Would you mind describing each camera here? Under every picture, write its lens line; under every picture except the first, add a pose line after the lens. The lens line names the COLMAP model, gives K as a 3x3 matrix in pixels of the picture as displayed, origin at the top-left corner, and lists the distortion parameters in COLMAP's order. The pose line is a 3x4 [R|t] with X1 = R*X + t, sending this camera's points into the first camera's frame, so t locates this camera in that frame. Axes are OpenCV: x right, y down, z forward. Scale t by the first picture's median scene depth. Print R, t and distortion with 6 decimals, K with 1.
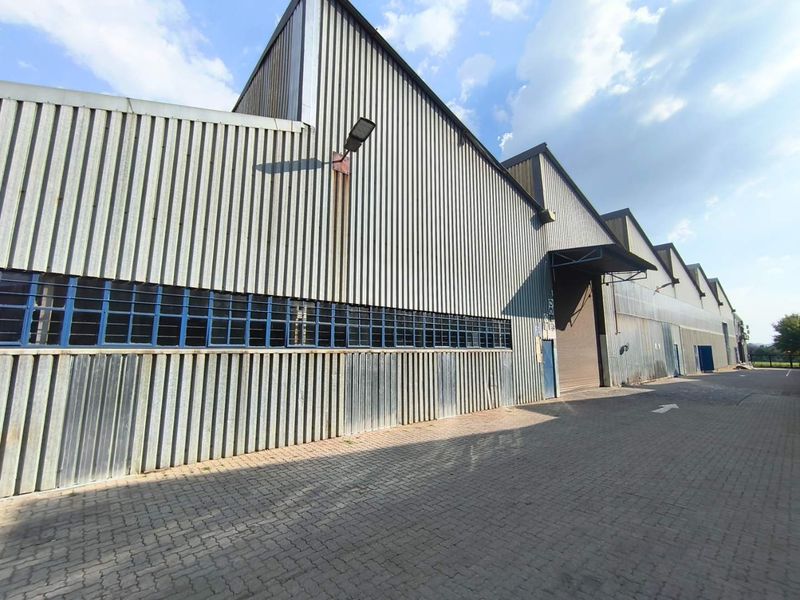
lens RADIAL K [[346.4, 0, 399.3], [0, 346.4, 301.0], [0, 0, 1]] dist [0.000545, -0.000176]
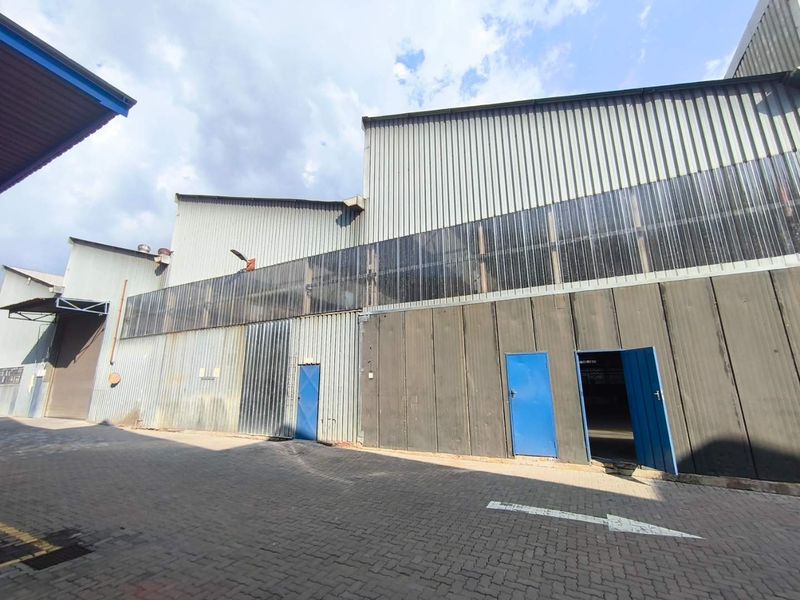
lens RADIAL K [[351.4, 0, 401.2], [0, 351.4, 299.6], [0, 0, 1]] dist [-0.003936, 0.003016]
pose [[0.381111, -0.218697, -0.898291, 2.158909], [0.145798, 0.973678, -0.175195, 0.247366], [0.912961, -0.064200, 0.402965, 1.622175]]
